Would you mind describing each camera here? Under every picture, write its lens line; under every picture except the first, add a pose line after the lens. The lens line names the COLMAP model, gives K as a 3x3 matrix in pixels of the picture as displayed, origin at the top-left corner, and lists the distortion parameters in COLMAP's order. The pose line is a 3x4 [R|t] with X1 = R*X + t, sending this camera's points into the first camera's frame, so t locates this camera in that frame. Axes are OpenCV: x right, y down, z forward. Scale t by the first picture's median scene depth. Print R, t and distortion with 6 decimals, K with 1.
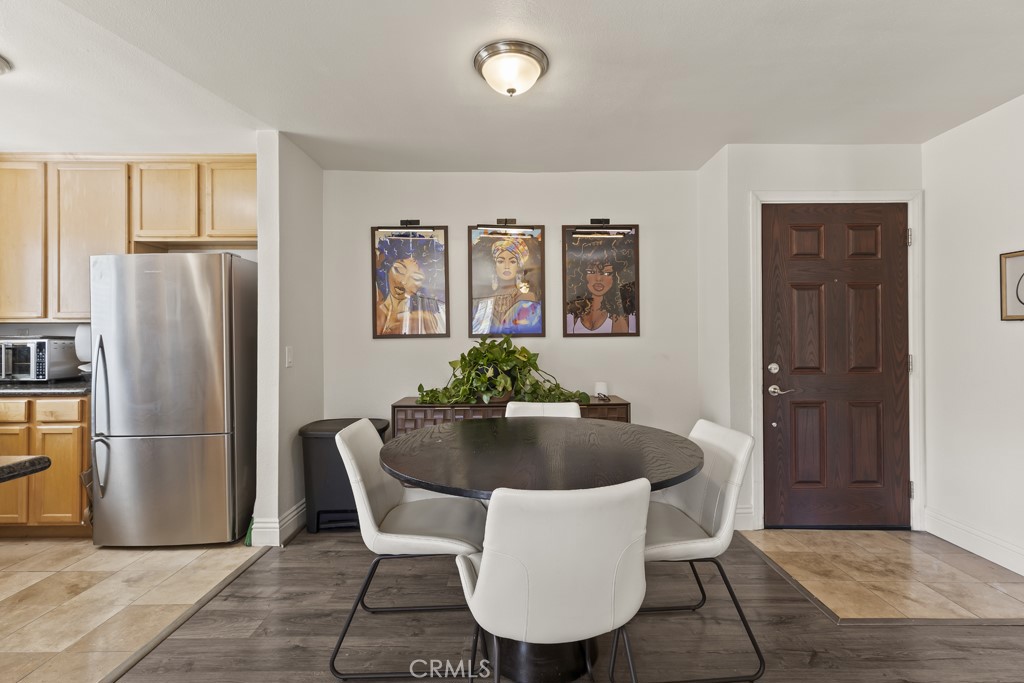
lens RADIAL K [[467.2, 0, 509.8], [0, 467.2, 340.5], [0, 0, 1]] dist [0.004119, -0.000292]
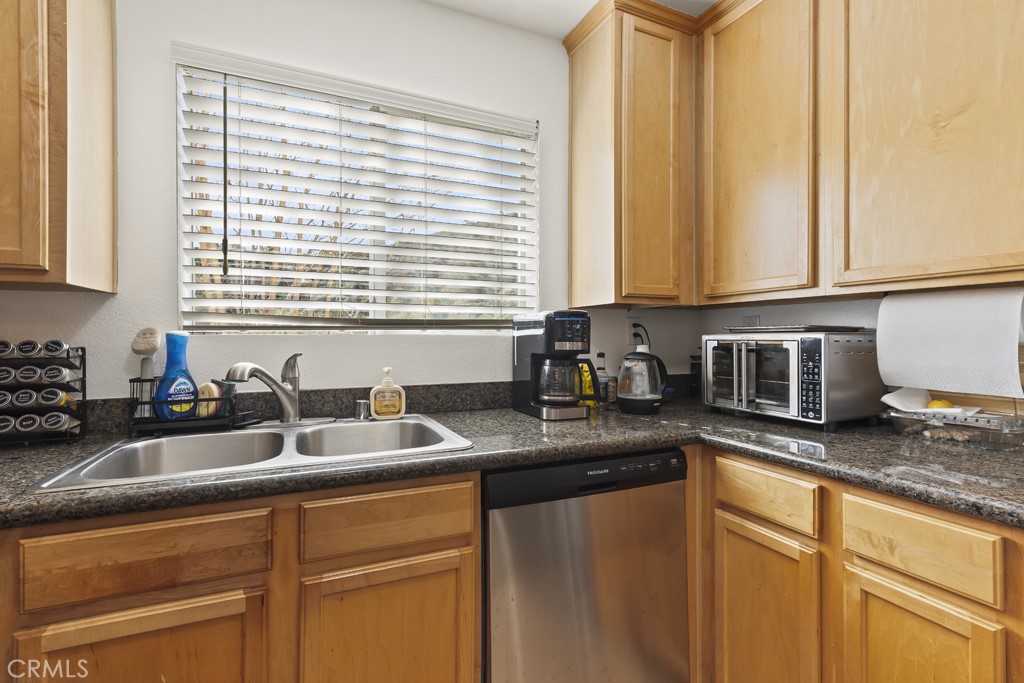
lens RADIAL K [[467.2, 0, 521.1], [0, 467.2, 340.1], [0, 0, 1]] dist [0.004119, -0.000292]
pose [[0.424826, 0.003505, -0.905268, -0.704835], [0.004707, 0.999970, 0.006081, 0.000737], [0.905263, -0.006845, 0.424797, 0.548370]]
